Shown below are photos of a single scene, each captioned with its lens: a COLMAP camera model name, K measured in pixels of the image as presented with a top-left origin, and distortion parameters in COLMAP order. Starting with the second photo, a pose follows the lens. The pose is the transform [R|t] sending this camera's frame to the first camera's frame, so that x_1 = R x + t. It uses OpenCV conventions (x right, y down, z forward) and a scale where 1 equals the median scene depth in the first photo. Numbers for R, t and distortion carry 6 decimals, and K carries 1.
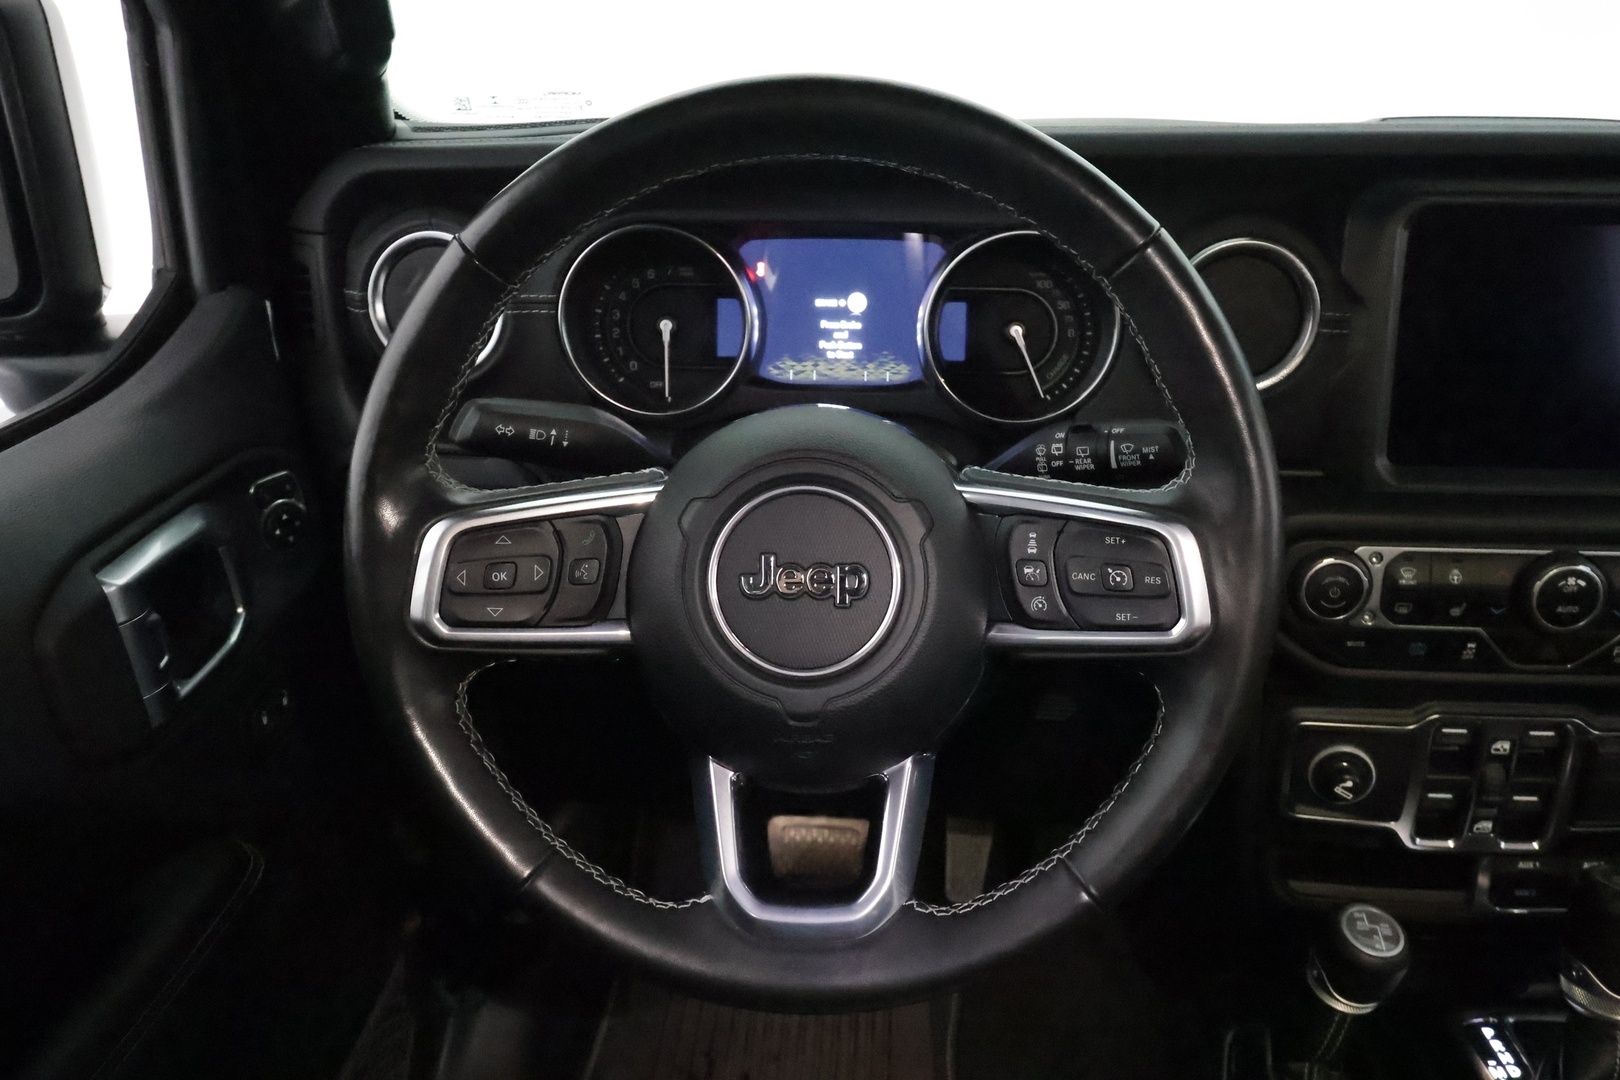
lens RADIAL K [[1281.8, 0, 810.0], [0, 1281.8, 540.0], [0, 0, 1]] dist [-0.009471, -0.007399]
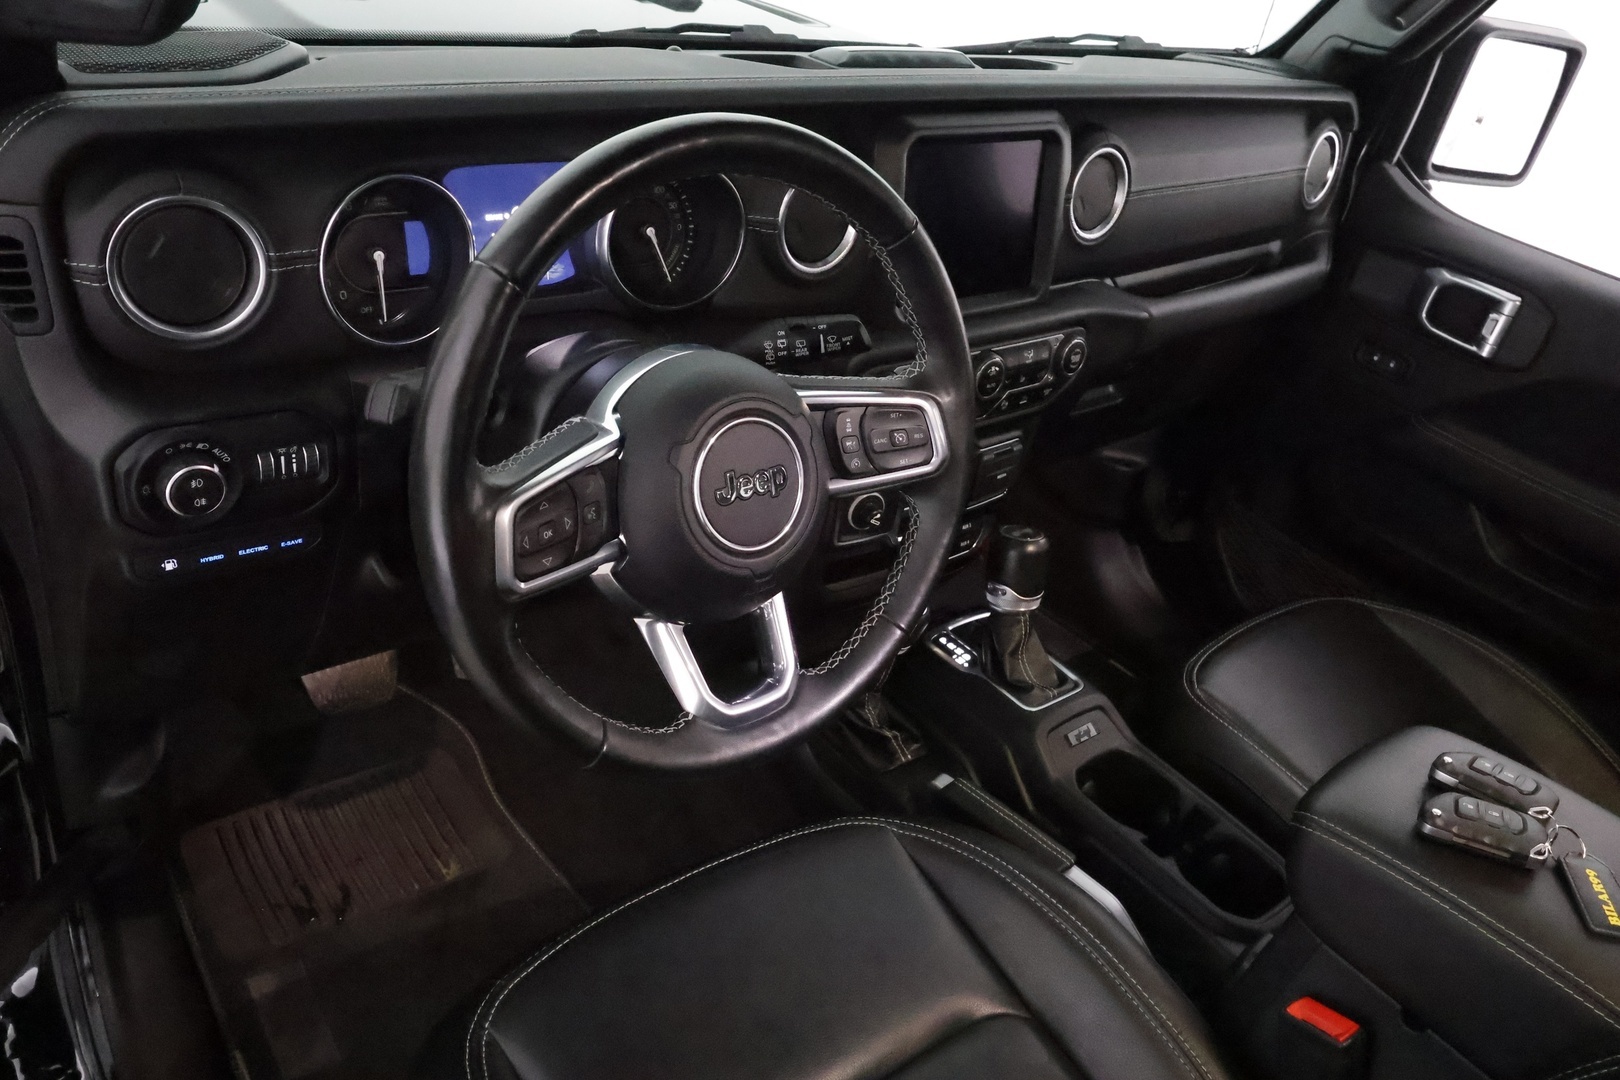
lens RADIAL K [[1281.8, 0, 810.0], [0, 1281.8, 540.0], [0, 0, 1]] dist [-0.009471, -0.007399]
pose [[0.722665, -0.253279, 0.643121, -0.738967], [0.094207, 0.957854, 0.271370, -0.240929], [-0.684748, -0.135523, 0.716068, -0.060459]]
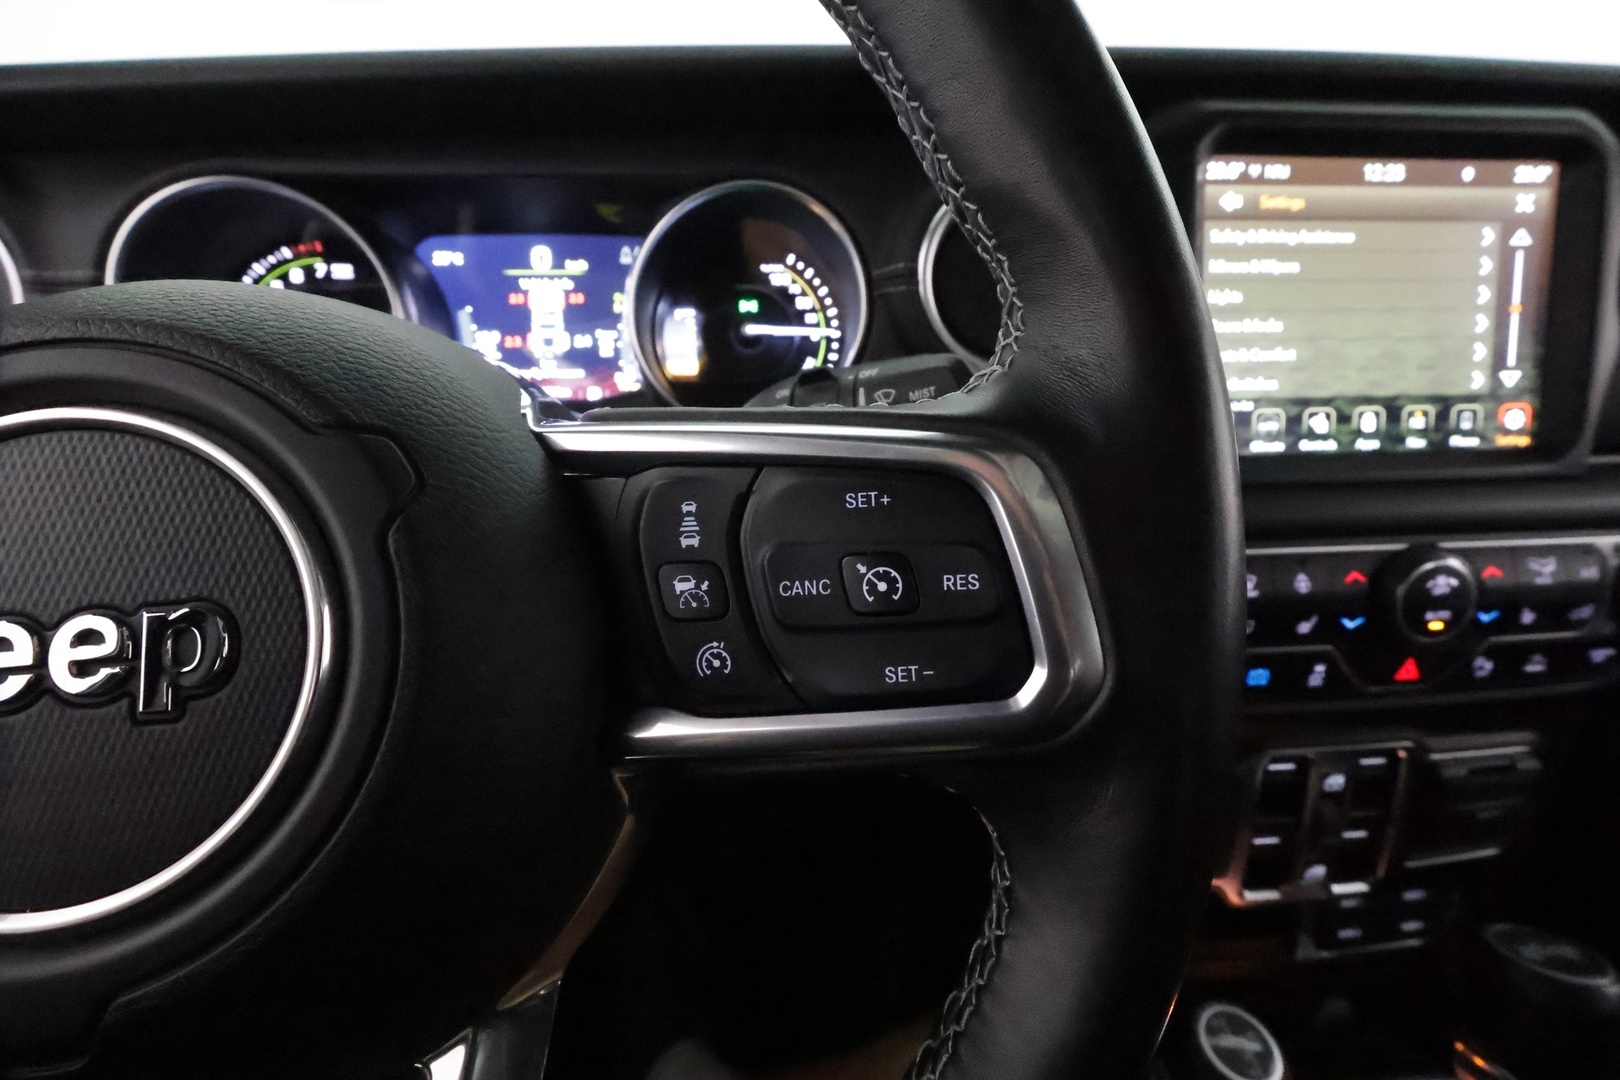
lens RADIAL K [[743.7, 0, 842.5], [0, 743.7, 582.4], [0, 0, 1]] dist [0.010213, 0.000249]
pose [[0.984554, -0.061986, 0.163741, 0.155261], [0.071815, 0.995911, -0.054804, 0.034515], [-0.159675, 0.065716, 0.984980, 0.628612]]
